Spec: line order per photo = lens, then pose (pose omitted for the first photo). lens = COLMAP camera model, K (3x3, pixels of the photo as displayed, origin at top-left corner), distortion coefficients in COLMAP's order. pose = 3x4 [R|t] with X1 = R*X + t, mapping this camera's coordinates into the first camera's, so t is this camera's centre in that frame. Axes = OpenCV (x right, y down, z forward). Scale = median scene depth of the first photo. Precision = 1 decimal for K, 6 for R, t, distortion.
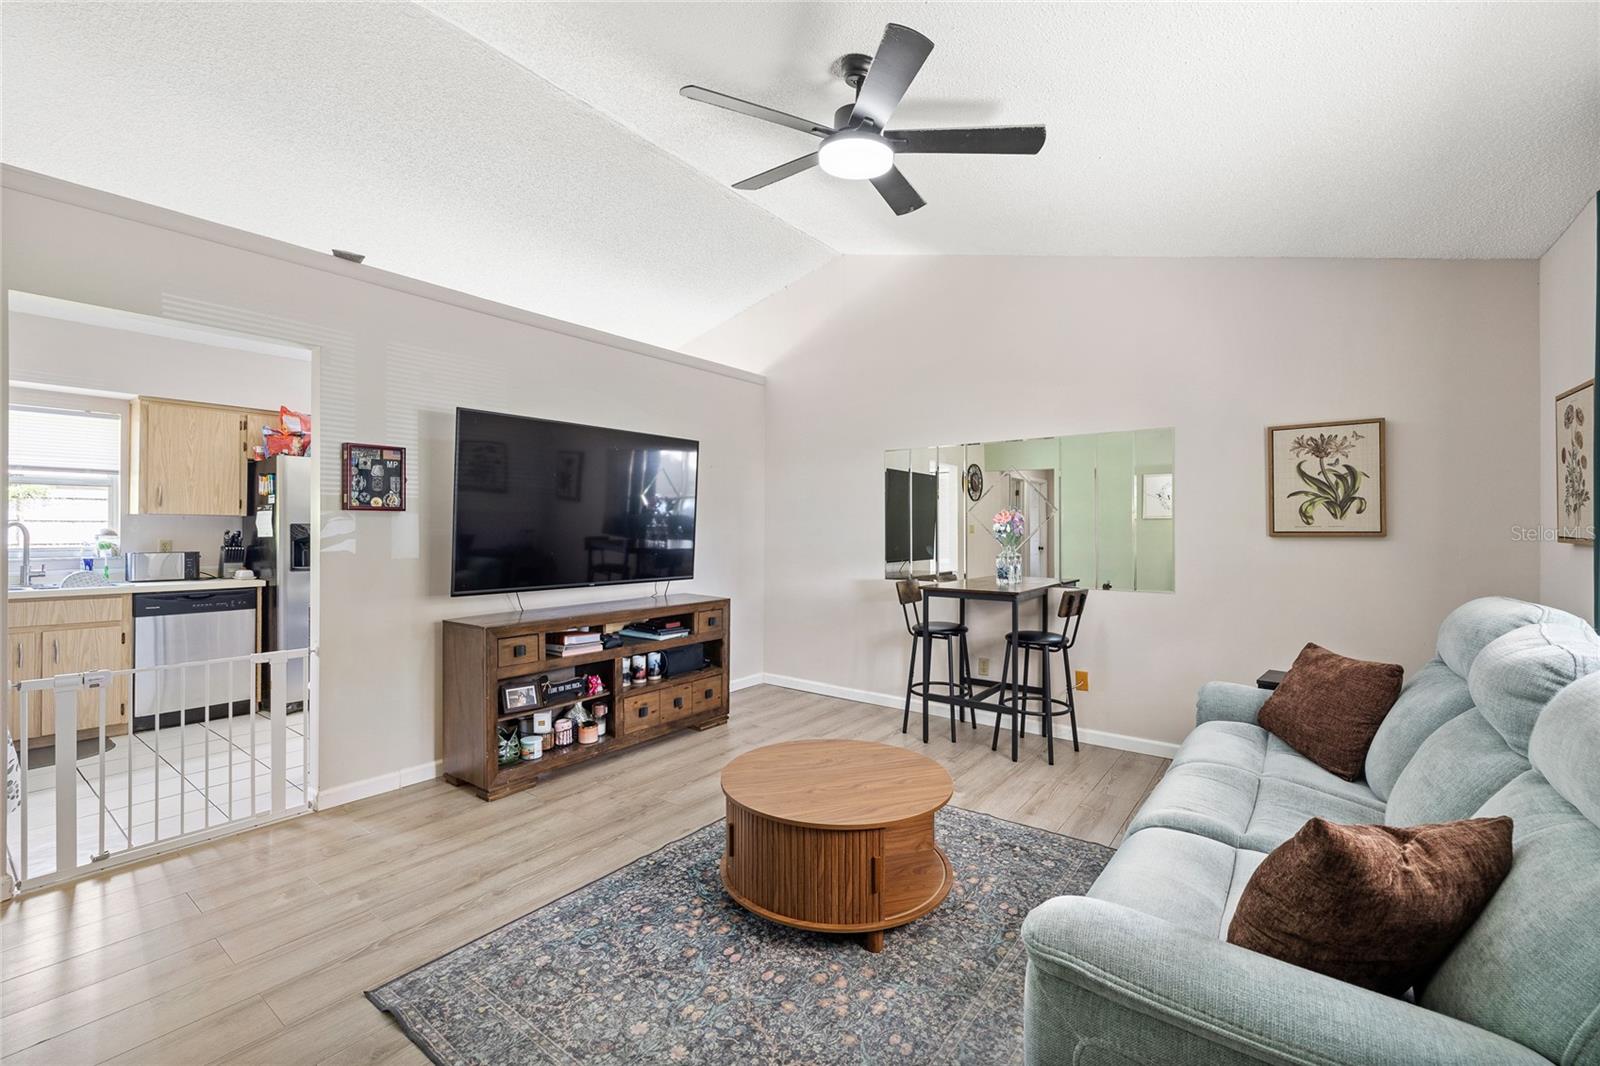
lens RADIAL K [[675.9, 0, 795.2], [0, 675.9, 528.9], [0, 0, 1]] dist [-0.003587, -0.000406]
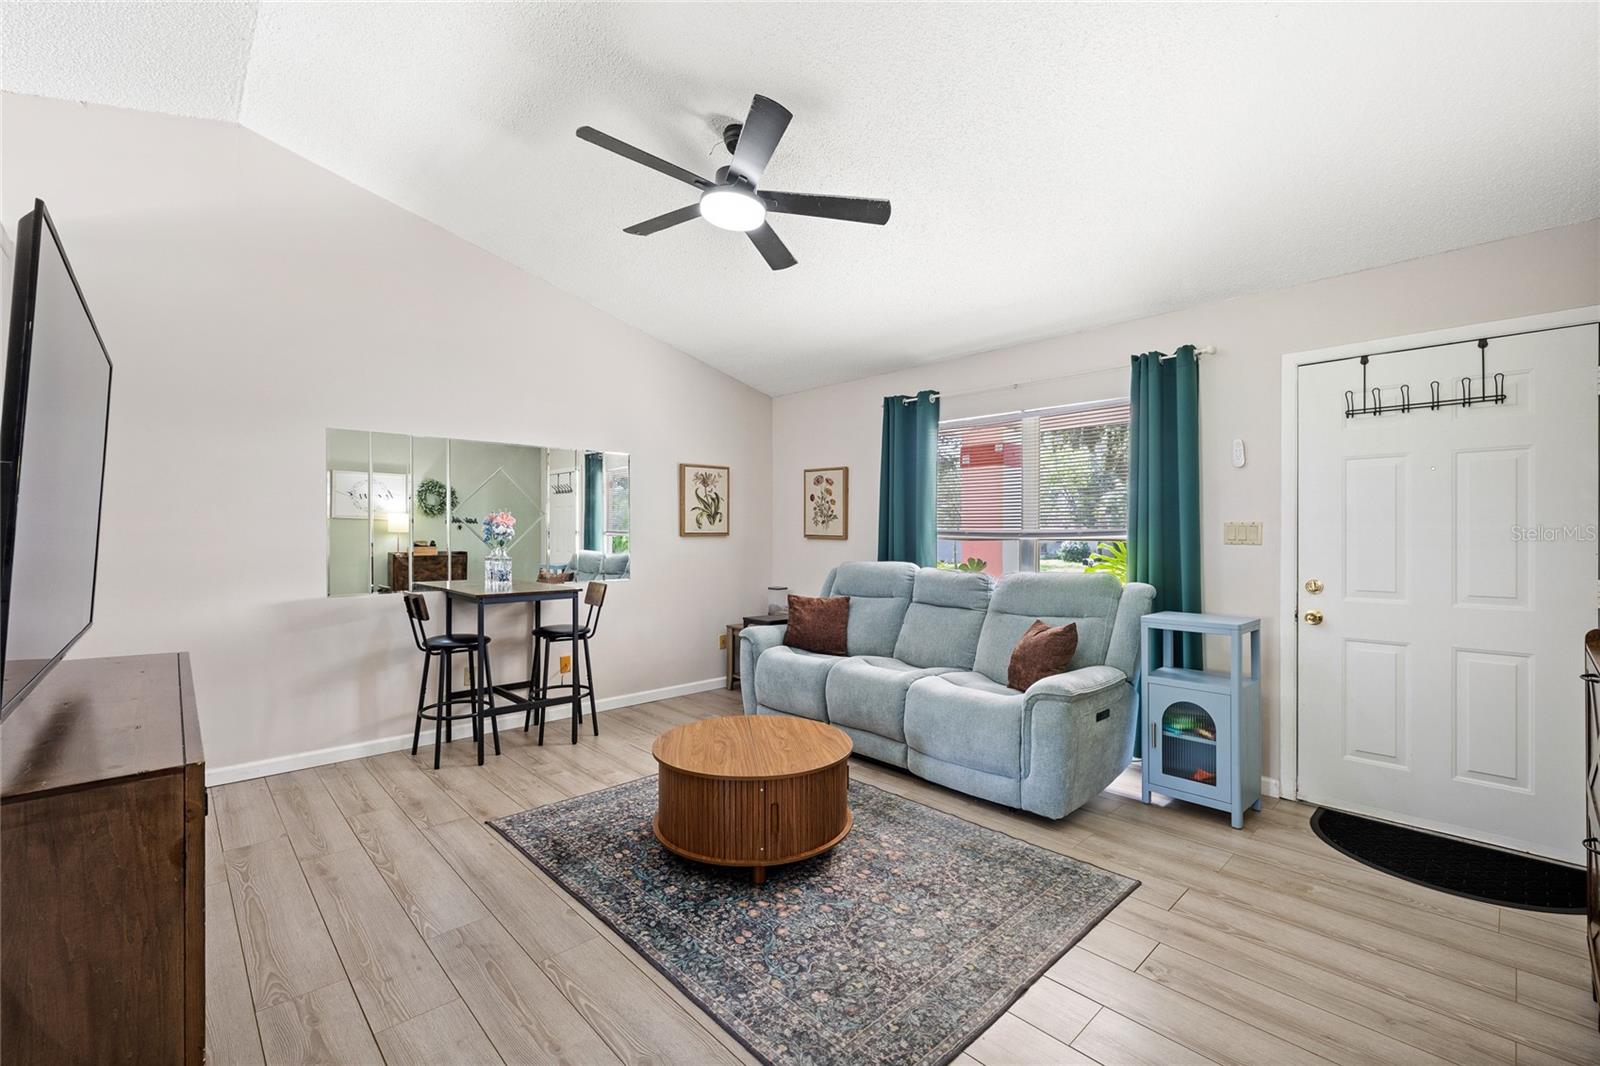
lens RADIAL K [[675.9, 0, 794.6], [0, 675.9, 529.5], [0, 0, 1]] dist [-0.003587, -0.000406]
pose [[0.164430, 0.001711, 0.986387, -0.789869], [-0.004011, 0.999991, -0.001066, -0.003307], [-0.986381, -0.003781, 0.164436, 0.535737]]
